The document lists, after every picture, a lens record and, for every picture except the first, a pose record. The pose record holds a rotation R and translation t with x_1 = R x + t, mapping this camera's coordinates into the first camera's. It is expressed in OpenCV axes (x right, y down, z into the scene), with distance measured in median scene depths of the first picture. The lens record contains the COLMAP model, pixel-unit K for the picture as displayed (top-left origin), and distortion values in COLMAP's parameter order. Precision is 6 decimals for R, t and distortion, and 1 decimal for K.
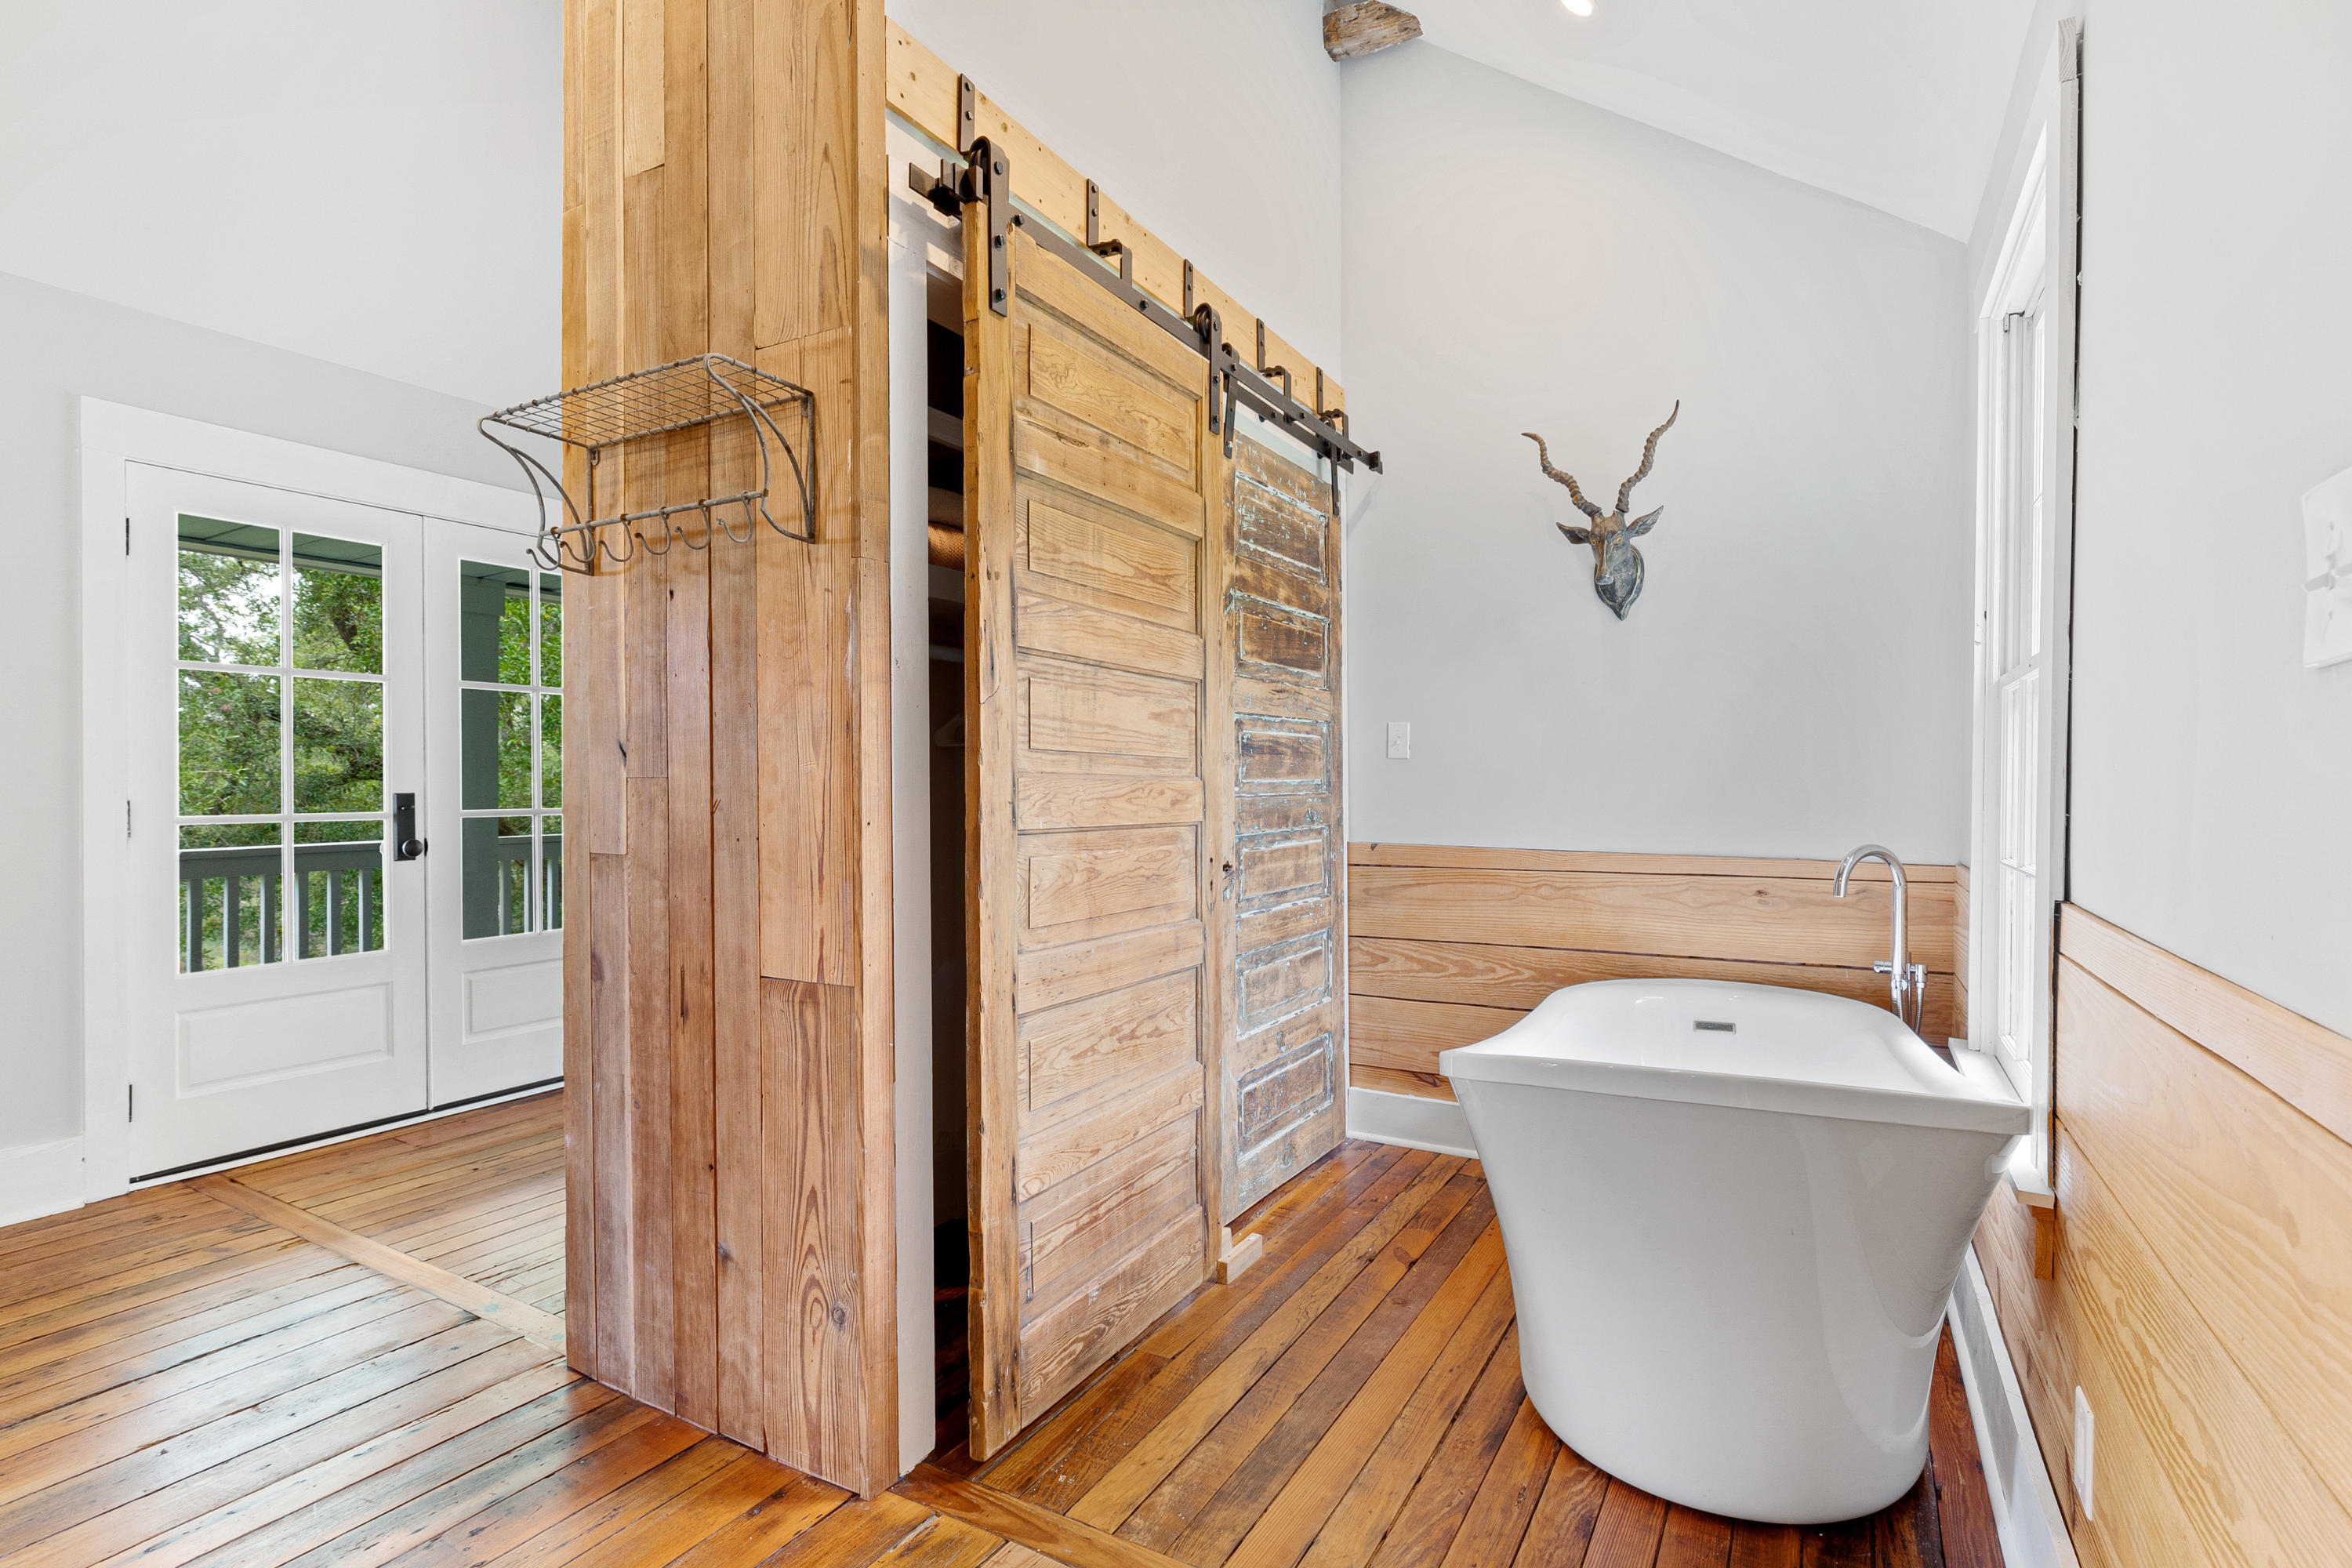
lens RADIAL K [[1120.1, 0, 1177.2], [0, 1120.1, 789.2], [0, 0, 1]] dist [-0.003478, 0.000151]
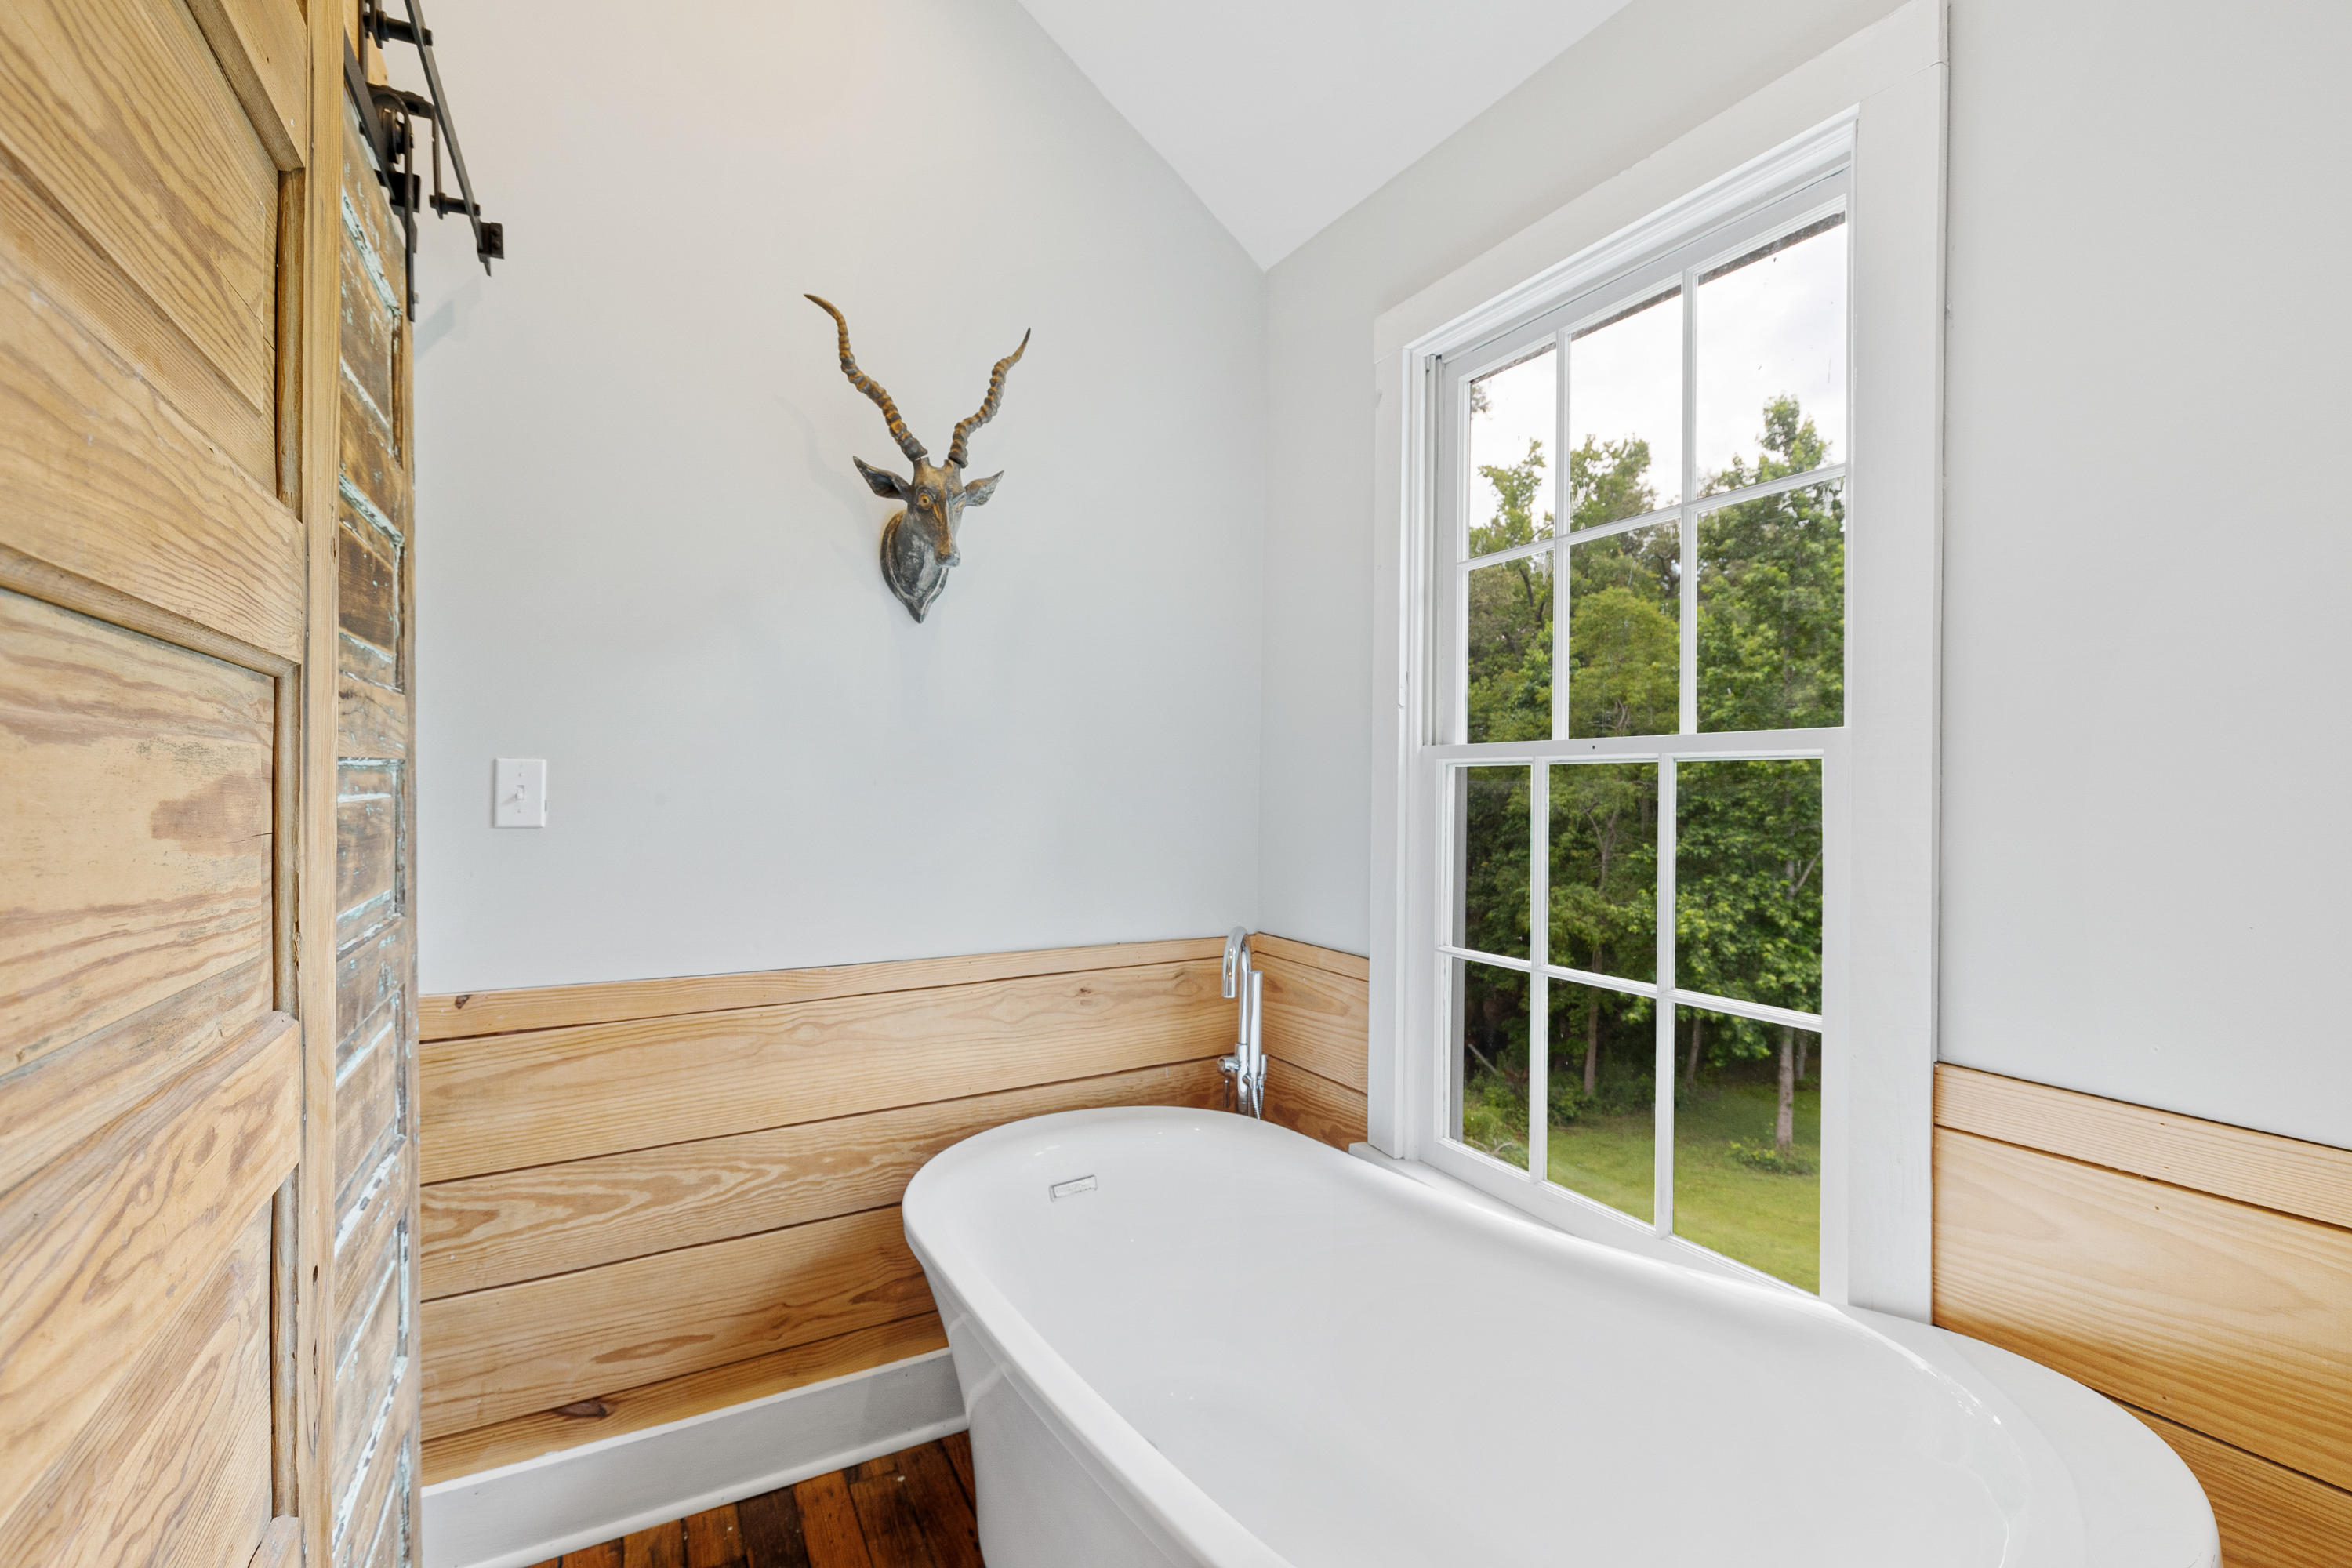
lens RADIAL K [[1043.6, 0, 1180.2], [0, 1043.6, 779.8], [0, 0, 1]] dist [0.001495, 0.000528]
pose [[0.517889, -0.002254, 0.855445, -0.070584], [0.006019, 0.999981, -0.001009, -0.053762], [-0.855427, 0.005671, 0.517893, 0.539421]]
